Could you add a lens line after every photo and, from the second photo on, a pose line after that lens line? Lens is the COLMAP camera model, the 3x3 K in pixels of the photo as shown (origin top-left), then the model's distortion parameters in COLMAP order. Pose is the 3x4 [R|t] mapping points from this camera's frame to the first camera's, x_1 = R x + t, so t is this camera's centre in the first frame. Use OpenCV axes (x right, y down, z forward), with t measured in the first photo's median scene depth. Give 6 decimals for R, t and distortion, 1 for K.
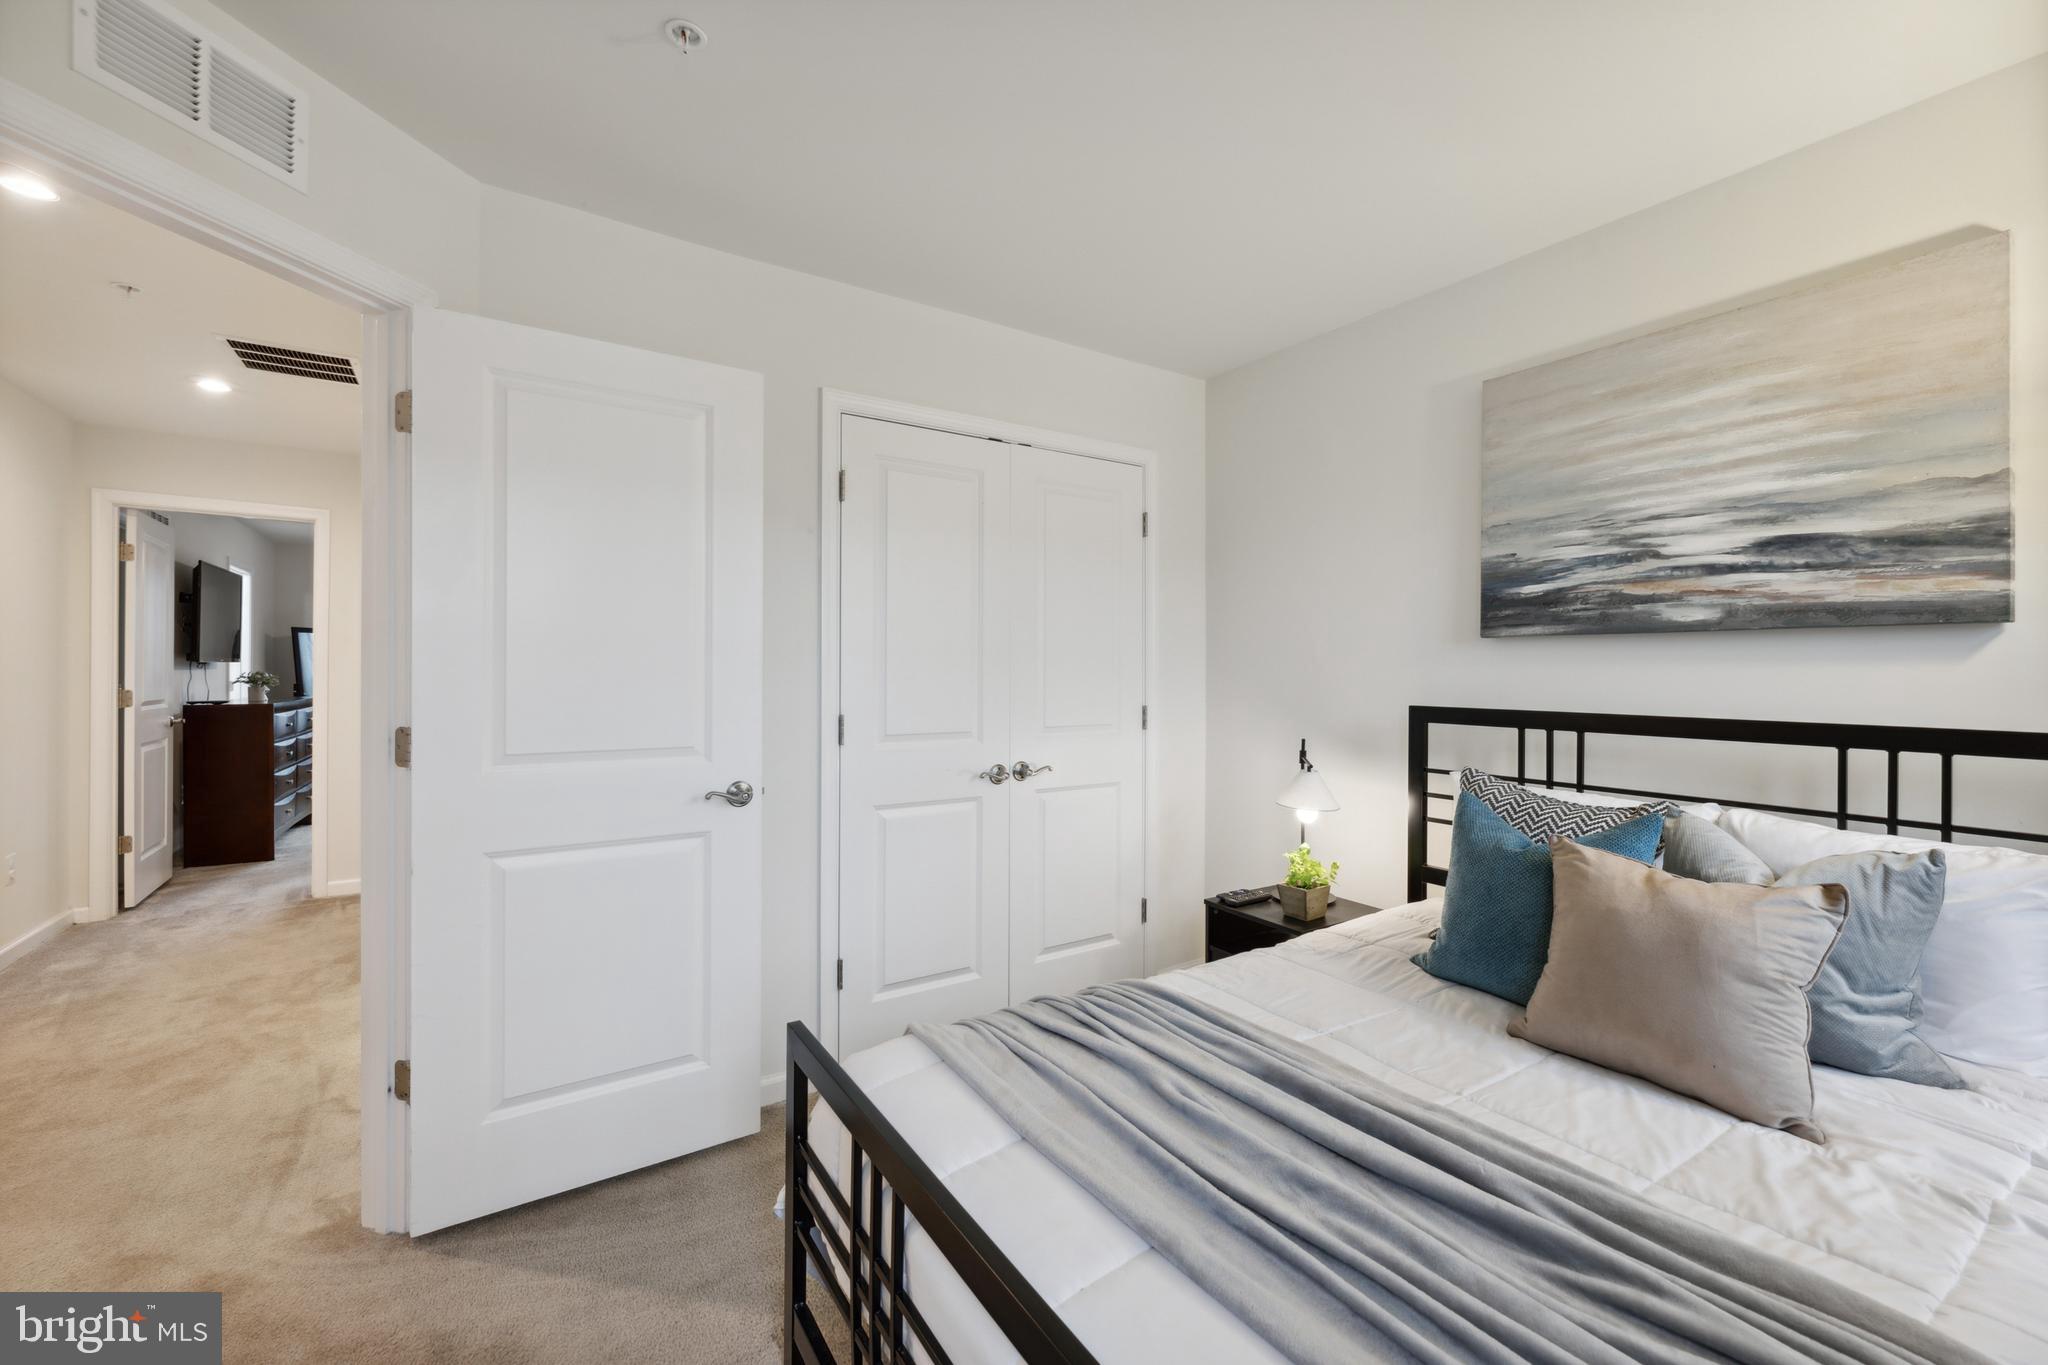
lens RADIAL K [[828.1, 0, 1026.1], [0, 828.1, 669.1], [0, 0, 1]] dist [0.003660, -0.000309]
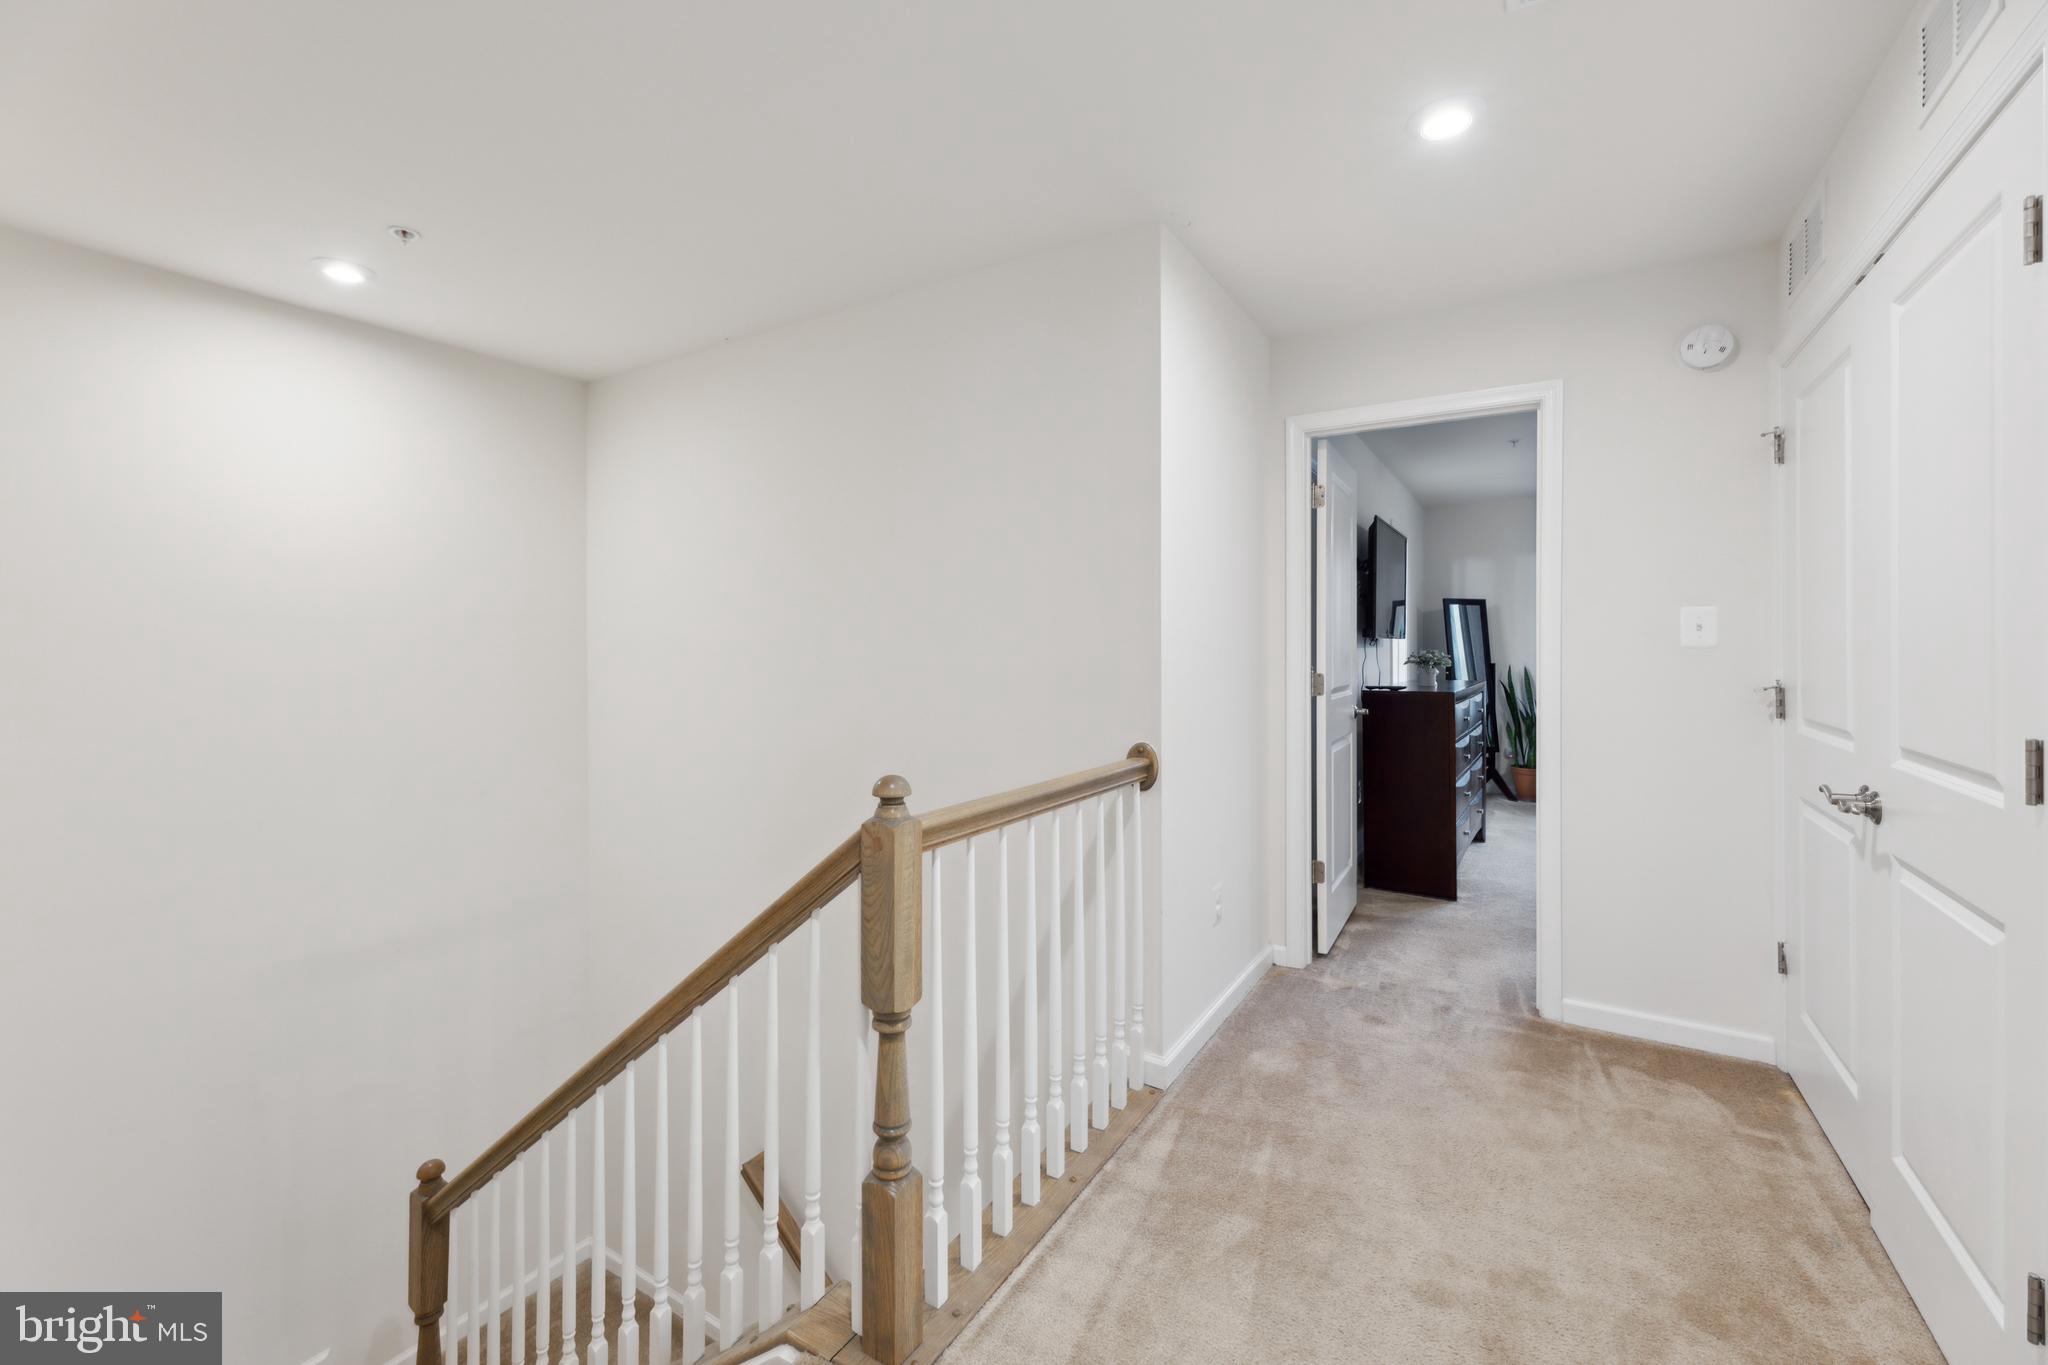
lens RADIAL K [[828.1, 0, 1026.1], [0, 828.1, 669.1], [0, 0, 1]] dist [0.003660, -0.000309]
pose [[0.415152, 0.011893, -0.909674, -0.490793], [0.010644, 0.999783, 0.017929, 0.004465], [0.909690, -0.017125, 0.414935, 0.429687]]
